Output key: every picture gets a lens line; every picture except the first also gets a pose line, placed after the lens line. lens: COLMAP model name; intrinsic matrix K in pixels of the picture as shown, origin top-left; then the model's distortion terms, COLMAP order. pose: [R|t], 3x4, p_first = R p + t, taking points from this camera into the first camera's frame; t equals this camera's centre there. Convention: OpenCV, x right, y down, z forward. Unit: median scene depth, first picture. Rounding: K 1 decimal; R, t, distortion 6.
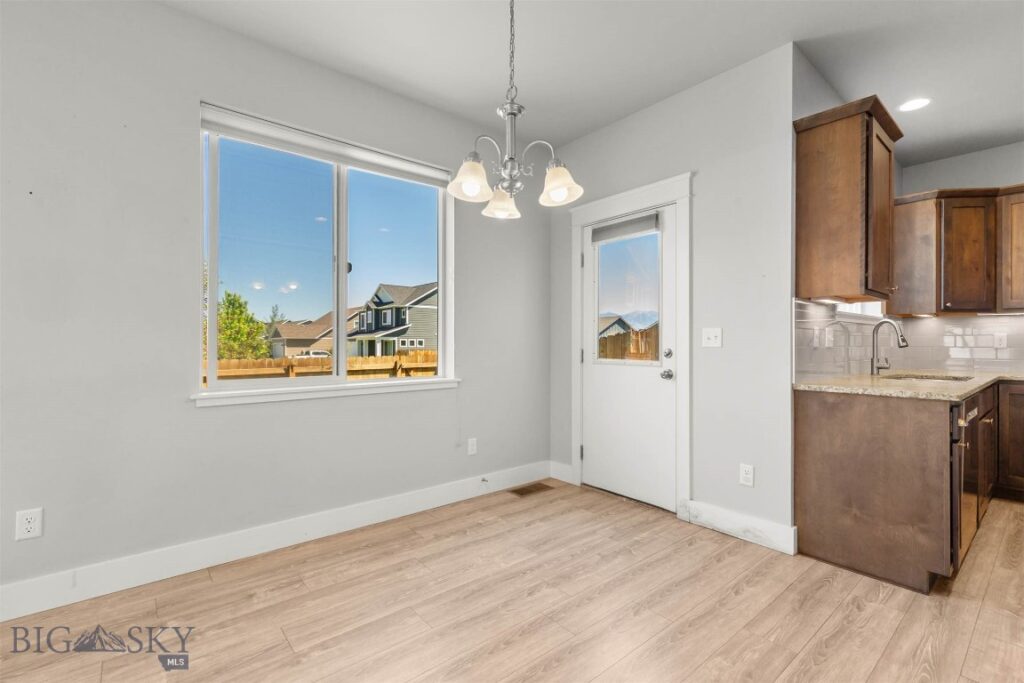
lens RADIAL K [[462.4, 0, 512.8], [0, 462.4, 339.6], [0, 0, 1]] dist [0.003509, 0.001065]
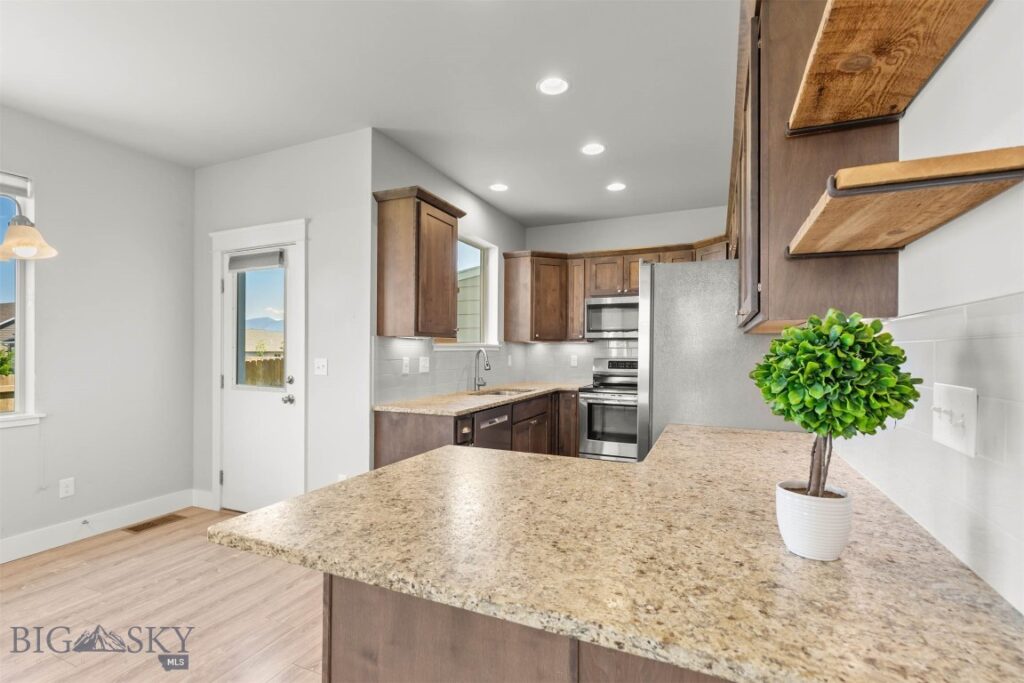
lens RADIAL K [[462.4, 0, 516.2], [0, 462.4, 349.8], [0, 0, 1]] dist [0.003509, 0.001065]
pose [[0.895259, -0.001480, 0.445543, 0.334299], [-0.003767, 0.999934, 0.010890, -0.057492], [-0.445530, -0.011428, 0.895194, -0.225874]]
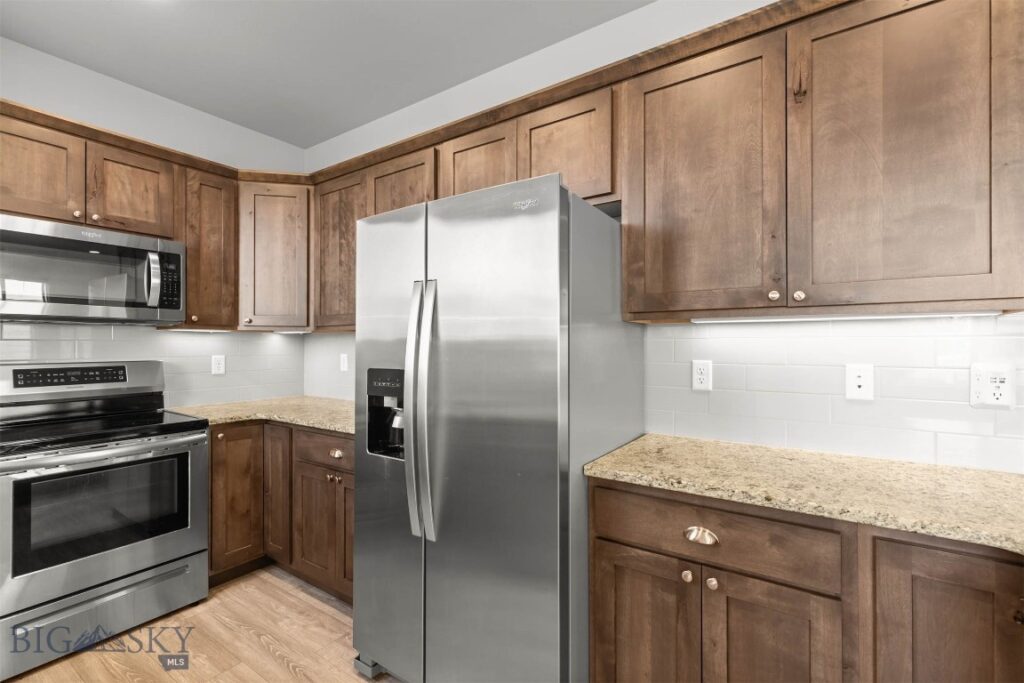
lens RADIAL K [[462.4, 0, 515.7], [0, 462.4, 342.3], [0, 0, 1]] dist [0.003509, 0.001065]
pose [[-0.268140, 0.000336, 0.963380, 0.480786], [-0.009346, 0.999952, -0.002950, -0.048252], [-0.963335, -0.009795, -0.268124, 0.577360]]
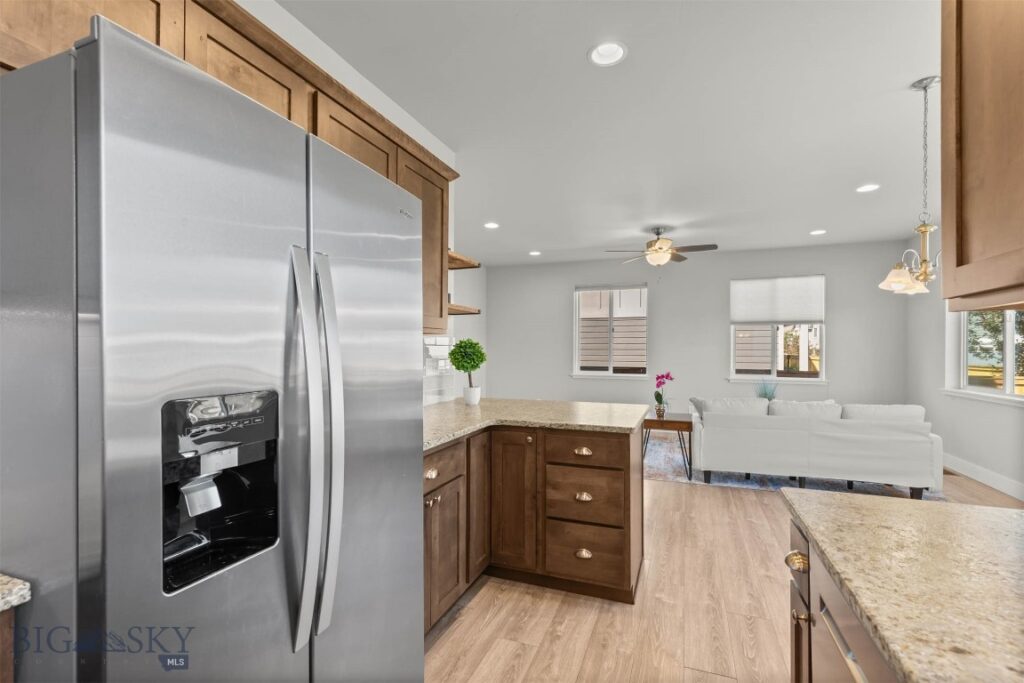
lens RADIAL K [[462.4, 0, 511.8], [0, 462.4, 349.3], [0, 0, 1]] dist [0.003509, 0.001065]
pose [[-0.873310, -0.008365, -0.487094, 1.066091], [-0.002513, 0.999917, -0.012666, -0.039965], [0.487159, -0.009837, -0.873258, 0.922955]]
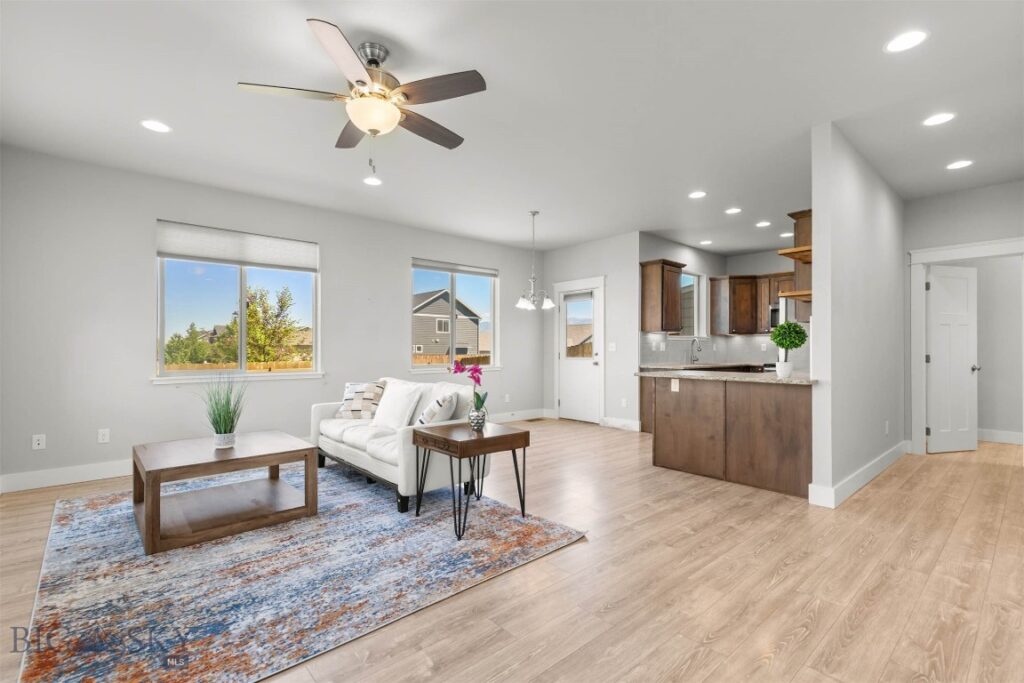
lens RADIAL K [[462.4, 0, 509.9], [0, 462.4, 349.2], [0, 0, 1]] dist [0.003509, 0.001065]
pose [[0.999851, -0.003248, 0.016939, -0.125928], [0.003097, 0.999955, 0.008916, -0.015324], [-0.016967, -0.008862, 0.999817, -1.278100]]
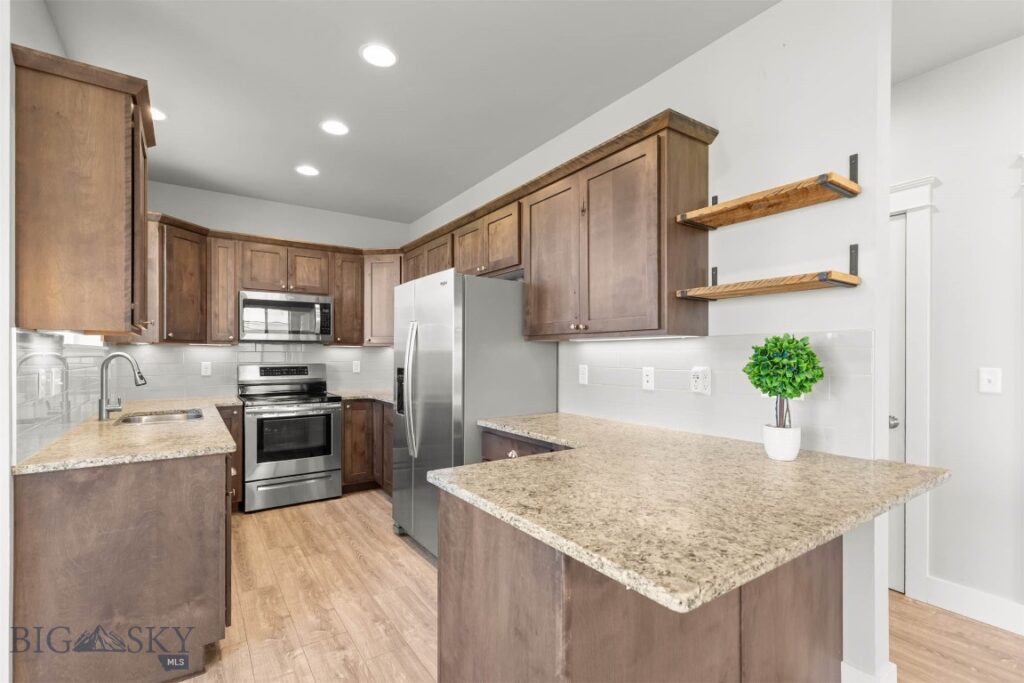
lens RADIAL K [[462.4, 0, 511.9], [0, 462.4, 355.4], [0, 0, 1]] dist [0.003509, 0.001065]
pose [[0.093303, -0.006355, 0.995617, 0.038280], [-0.009373, 0.999930, 0.007261, -0.054091], [-0.995594, -0.010009, 0.093237, 0.228422]]
